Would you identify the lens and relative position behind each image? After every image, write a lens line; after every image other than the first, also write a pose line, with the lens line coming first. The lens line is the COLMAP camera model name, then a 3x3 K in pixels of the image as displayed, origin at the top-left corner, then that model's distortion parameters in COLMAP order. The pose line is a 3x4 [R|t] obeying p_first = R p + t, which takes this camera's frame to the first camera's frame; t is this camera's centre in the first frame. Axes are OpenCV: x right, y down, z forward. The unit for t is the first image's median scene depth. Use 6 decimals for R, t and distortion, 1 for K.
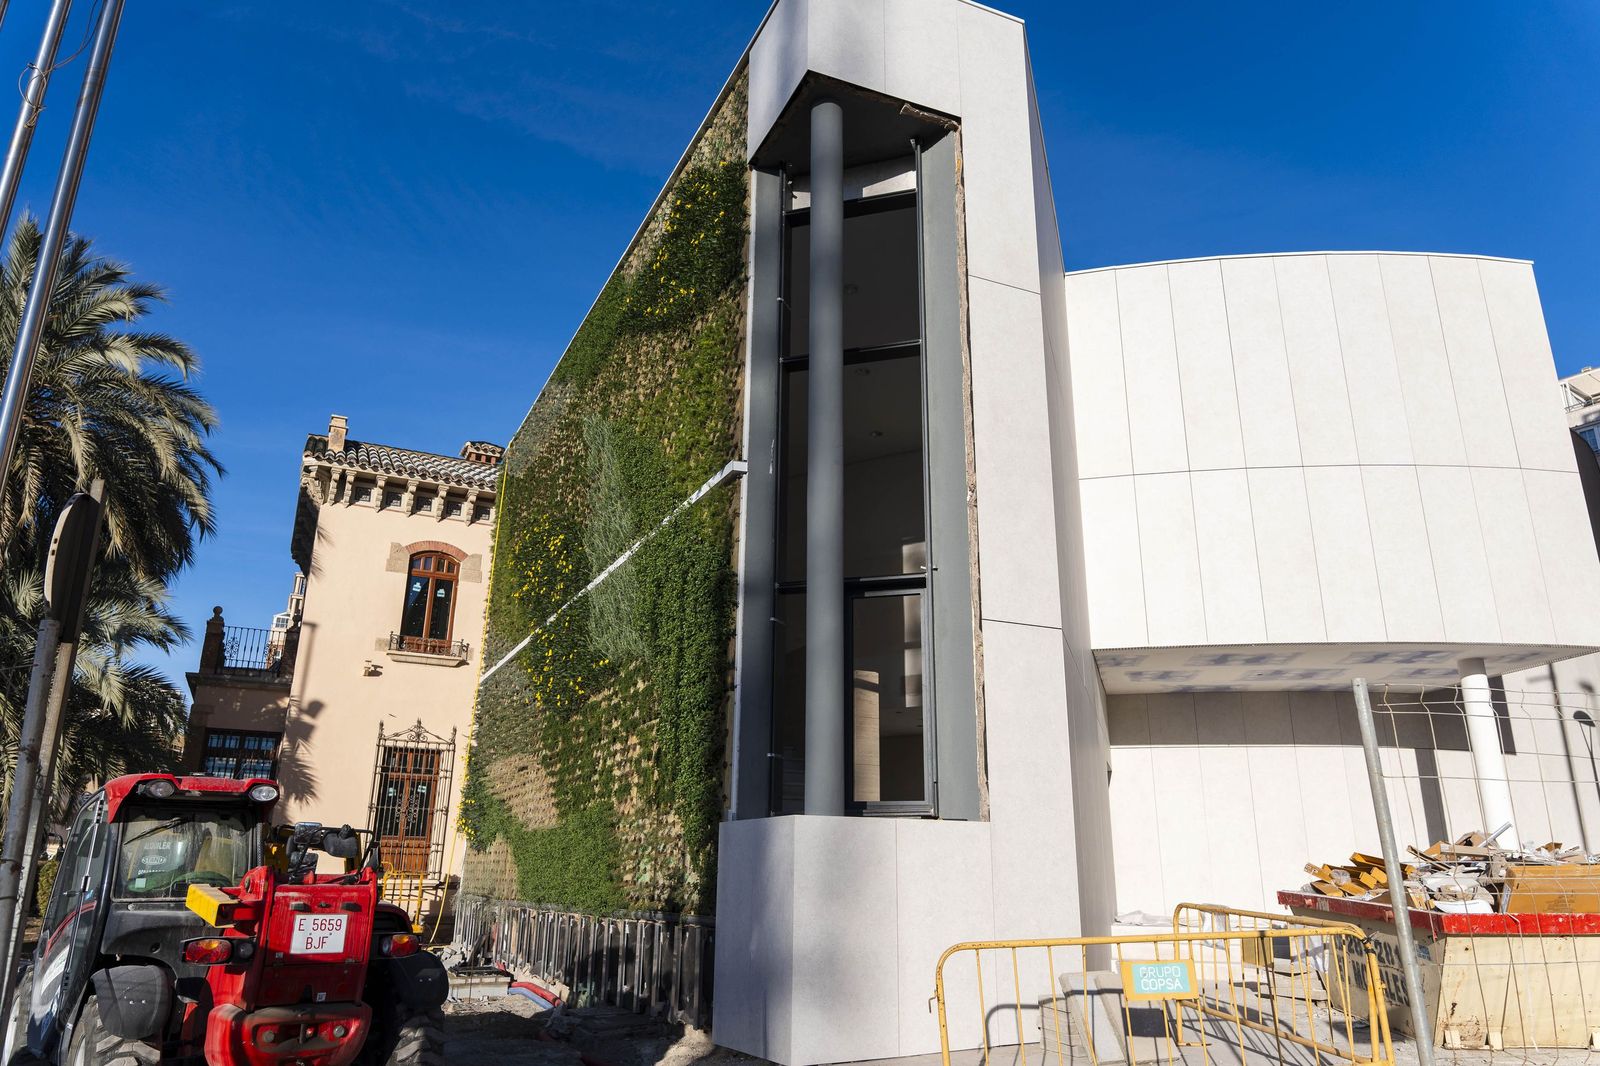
lens RADIAL K [[1075.6, 0, 804.7], [0, 1075.6, 531.9], [0, 0, 1]] dist [-0.008009, -0.004283]
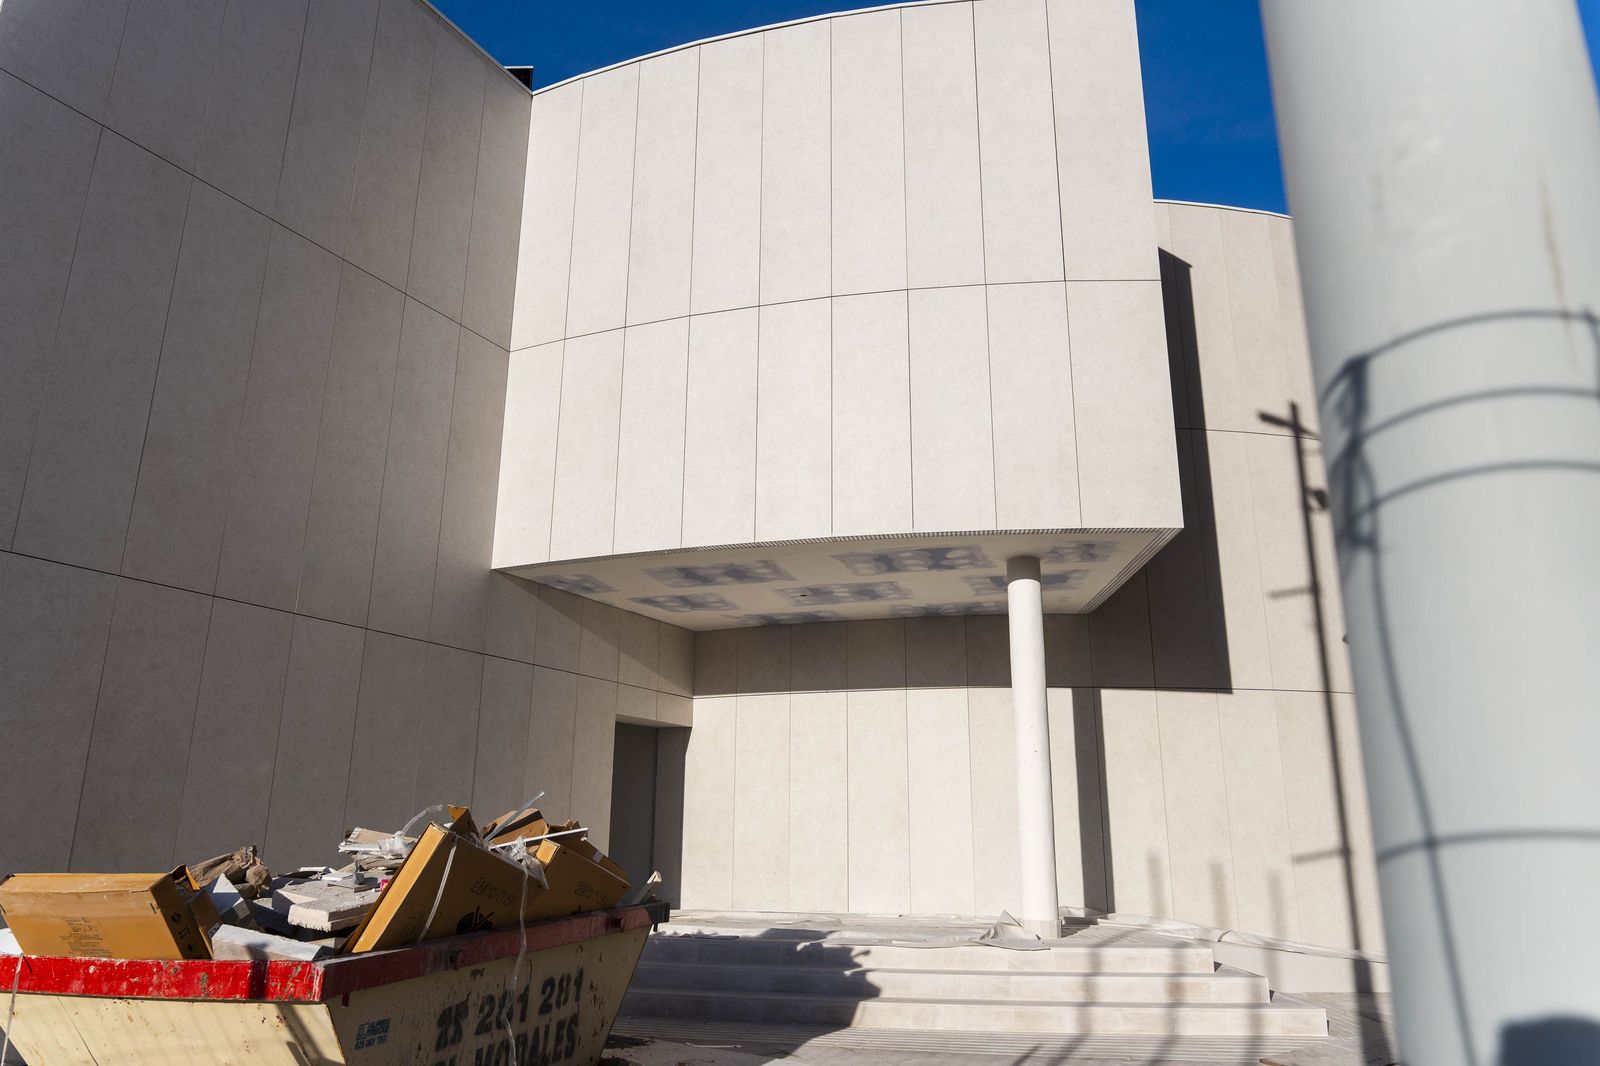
lens RADIAL K [[1117.2, 0, 799.9], [0, 1117.2, 529.1], [0, 0, 1]] dist [-0.006869, -0.004253]
pose [[0.983842, -0.054773, -0.170456, 0.419356], [0.060585, 0.997739, 0.029080, 0.047757], [0.168478, -0.038937, 0.984936, 0.173138]]
